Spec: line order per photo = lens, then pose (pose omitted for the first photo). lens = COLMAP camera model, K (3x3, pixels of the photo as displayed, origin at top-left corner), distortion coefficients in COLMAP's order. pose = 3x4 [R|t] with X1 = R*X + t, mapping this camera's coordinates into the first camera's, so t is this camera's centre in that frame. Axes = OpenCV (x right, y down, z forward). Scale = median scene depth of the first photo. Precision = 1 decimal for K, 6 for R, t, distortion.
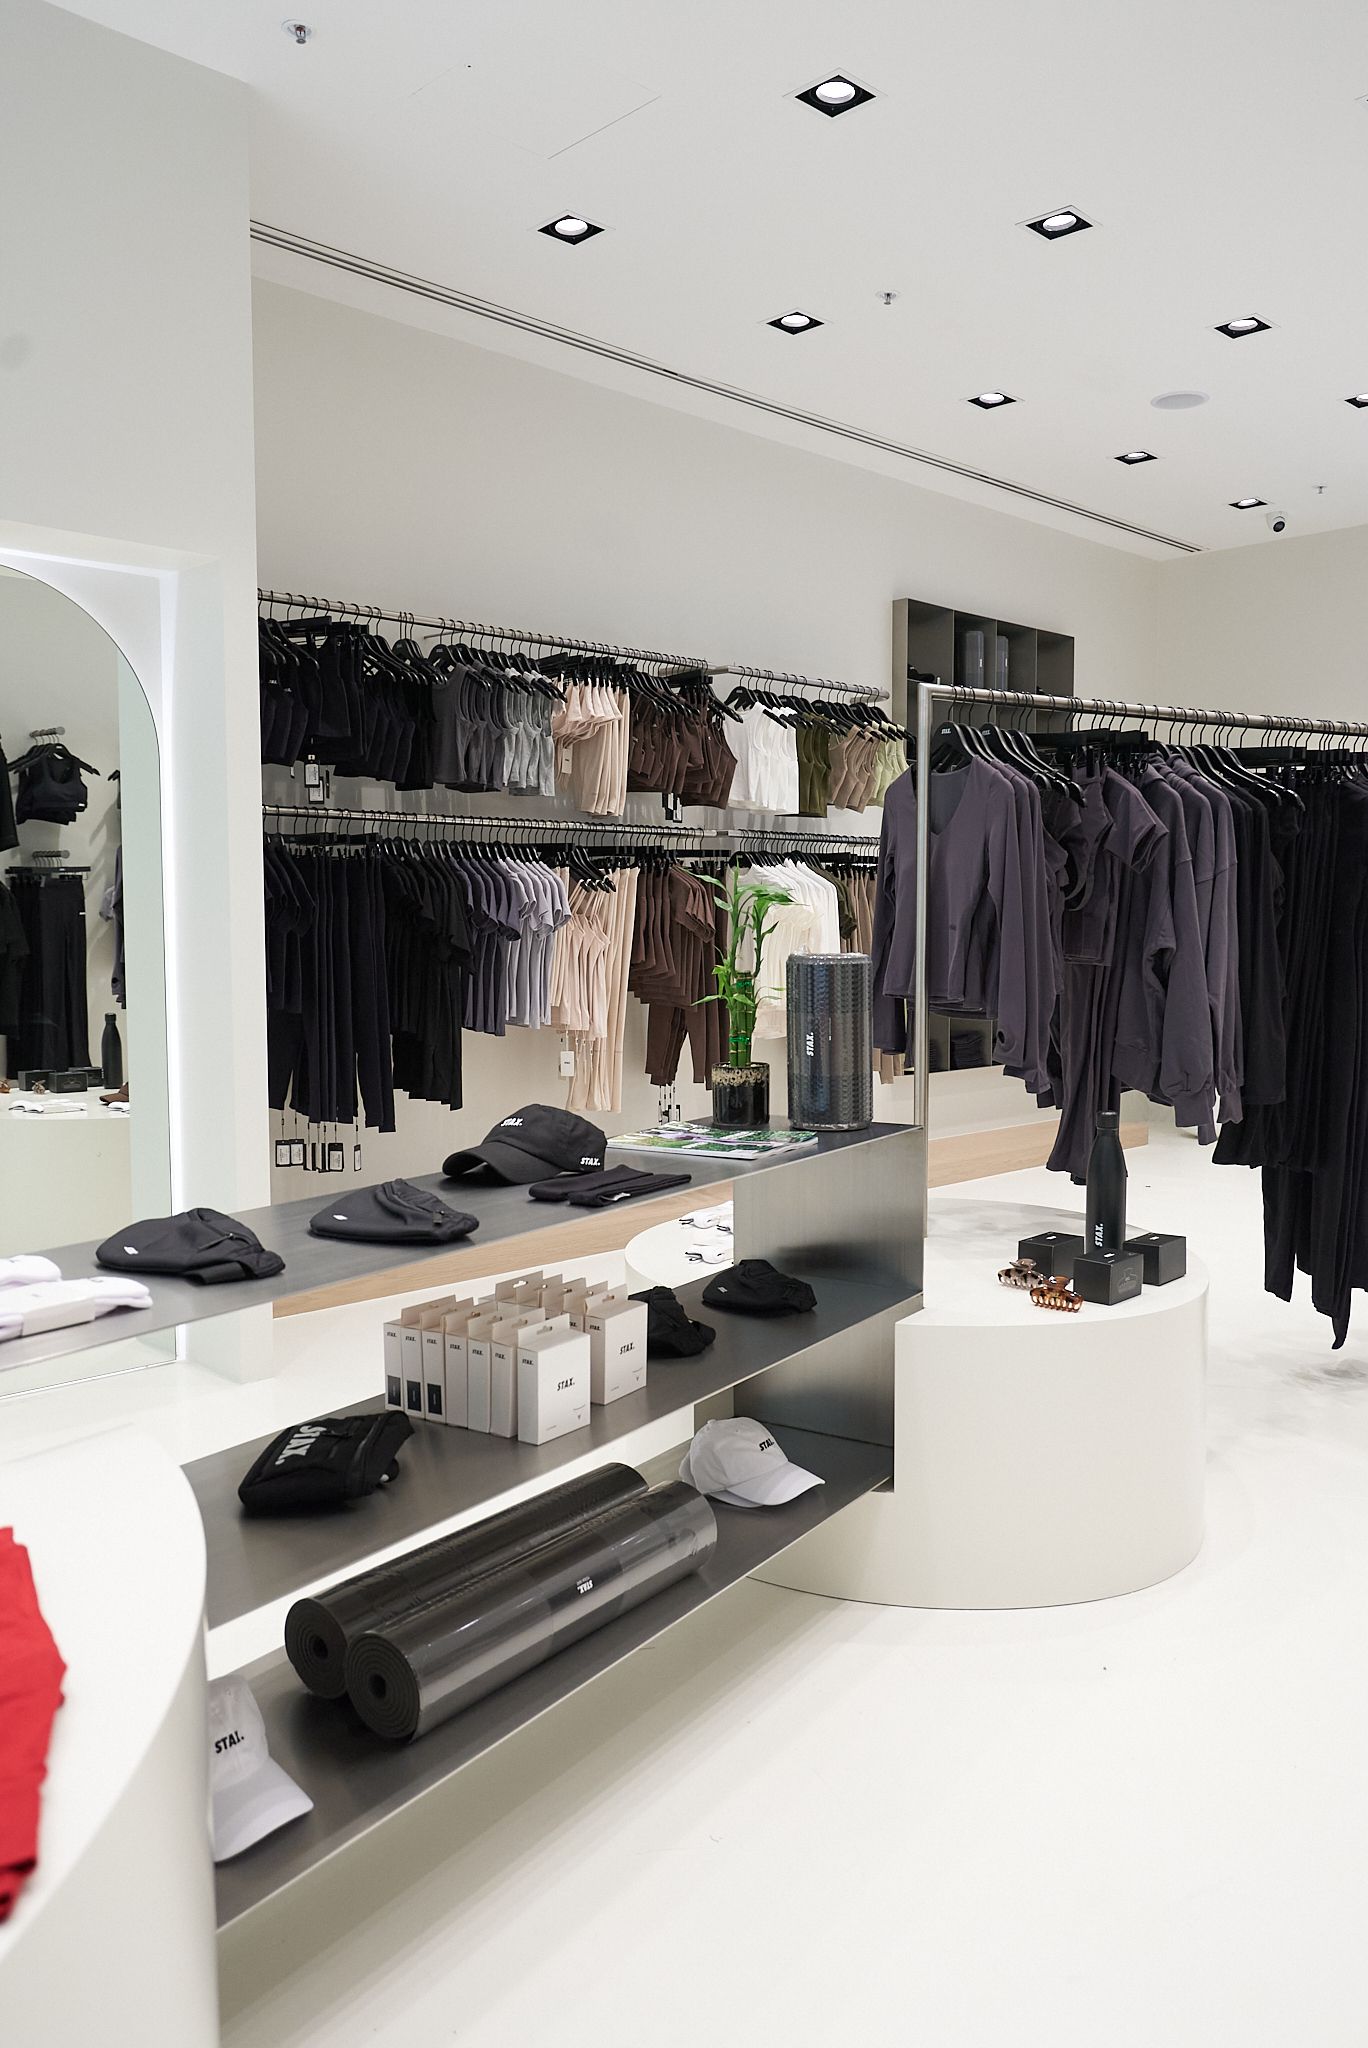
lens RADIAL K [[1536.0, 0, 682.3], [0, 1536.0, 1043.3], [0, 0, 1]] dist [-0.003839, 0.000057]
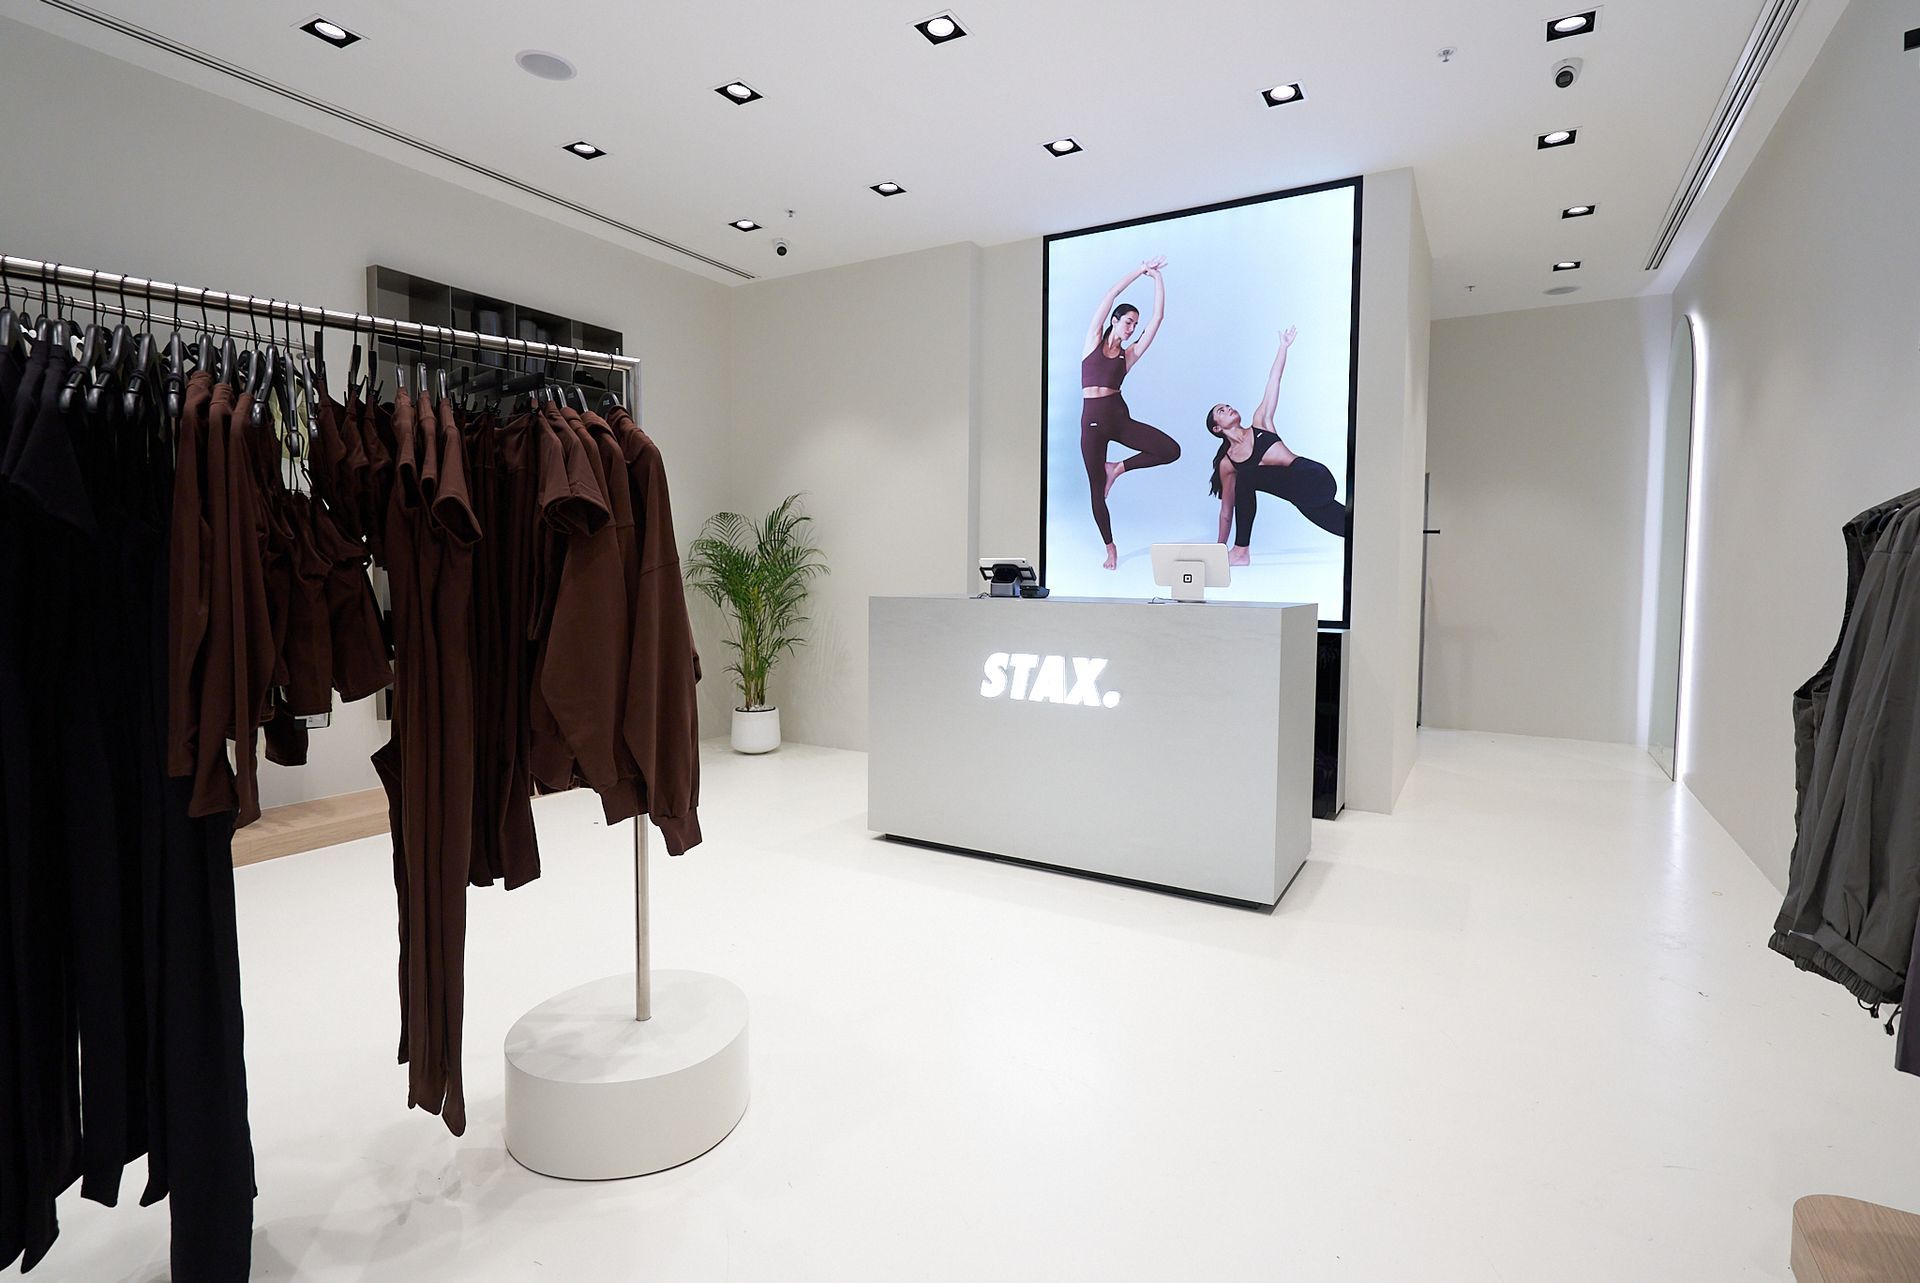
lens RADIAL K [[911.1, 0, 972.9], [0, 911.1, 623.4], [0, 0, 1]] dist [-0.007665, -0.000078]
pose [[0.960740, -0.003466, 0.277430, 0.540703], [0.008842, 0.999797, -0.018130, -0.046550], [-0.277311, 0.019872, 0.960575, 0.447210]]
